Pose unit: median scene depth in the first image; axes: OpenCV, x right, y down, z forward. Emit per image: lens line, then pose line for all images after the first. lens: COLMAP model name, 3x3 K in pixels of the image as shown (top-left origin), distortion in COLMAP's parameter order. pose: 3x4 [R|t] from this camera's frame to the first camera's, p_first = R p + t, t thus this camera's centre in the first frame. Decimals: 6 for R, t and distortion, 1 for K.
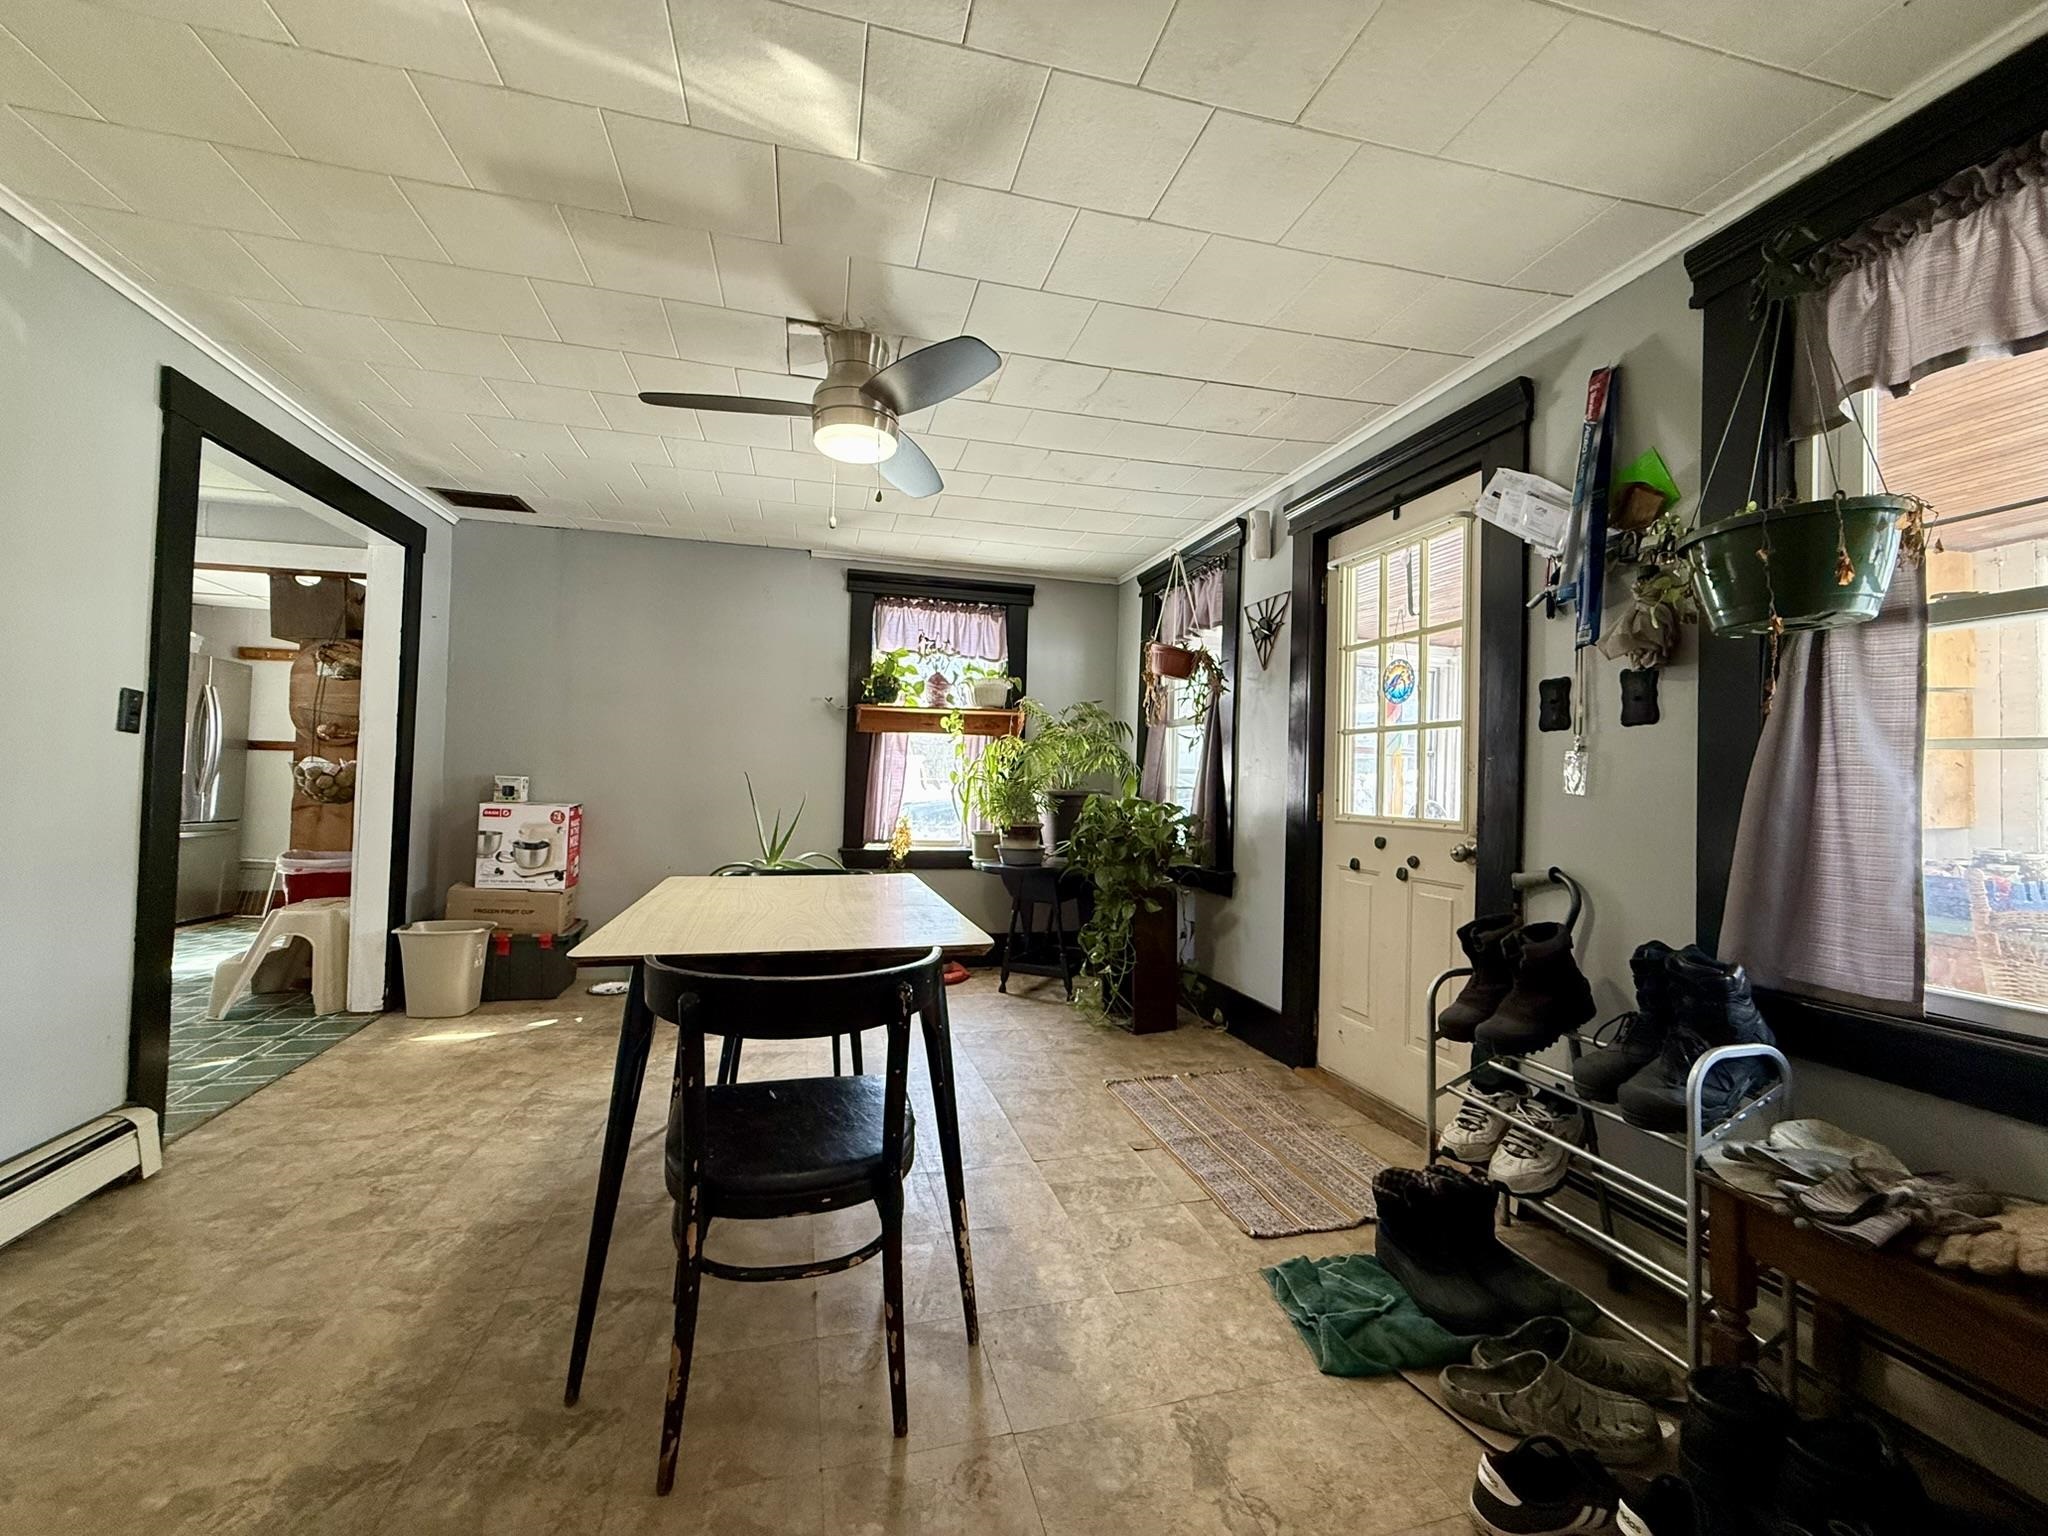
lens RADIAL K [[830.1, 0, 1024.3], [0, 830.1, 759.6], [0, 0, 1]] dist [0.002776, -0.000045]
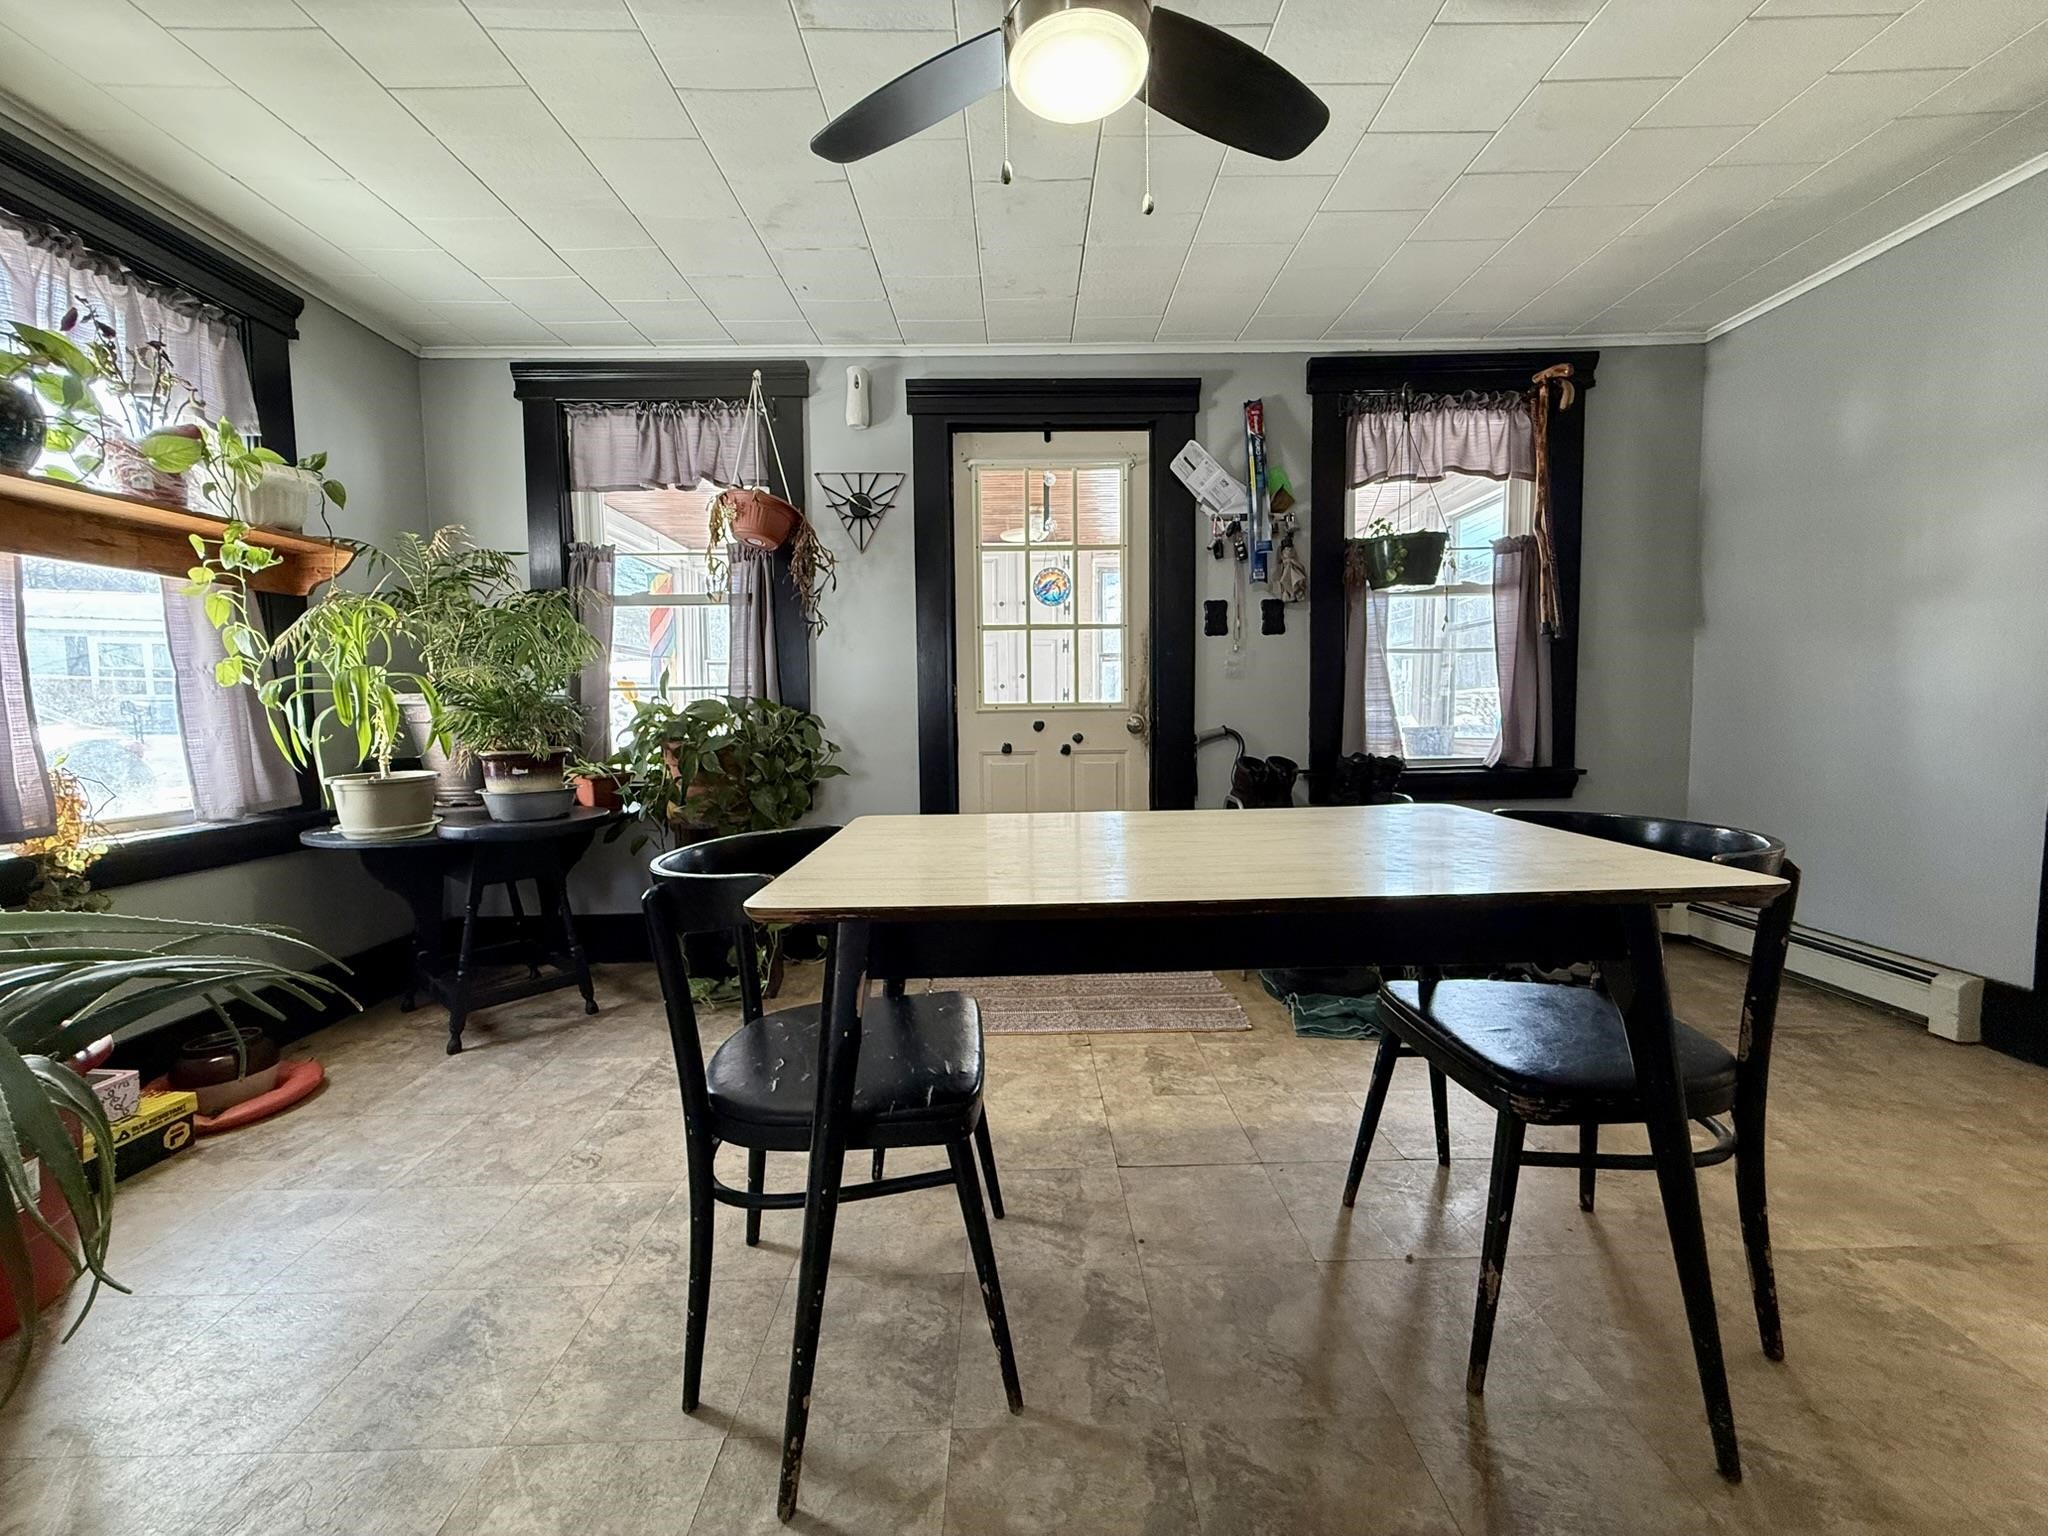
lens RADIAL K [[830.1, 0, 1024.3], [0, 830.1, 759.6], [0, 0, 1]] dist [0.002776, -0.000045]
pose [[0.236845, -0.085435, 0.967784, -0.747423], [-0.007232, 0.995943, 0.089691, 0.046129], [-0.971521, -0.028242, 0.235266, 0.800121]]
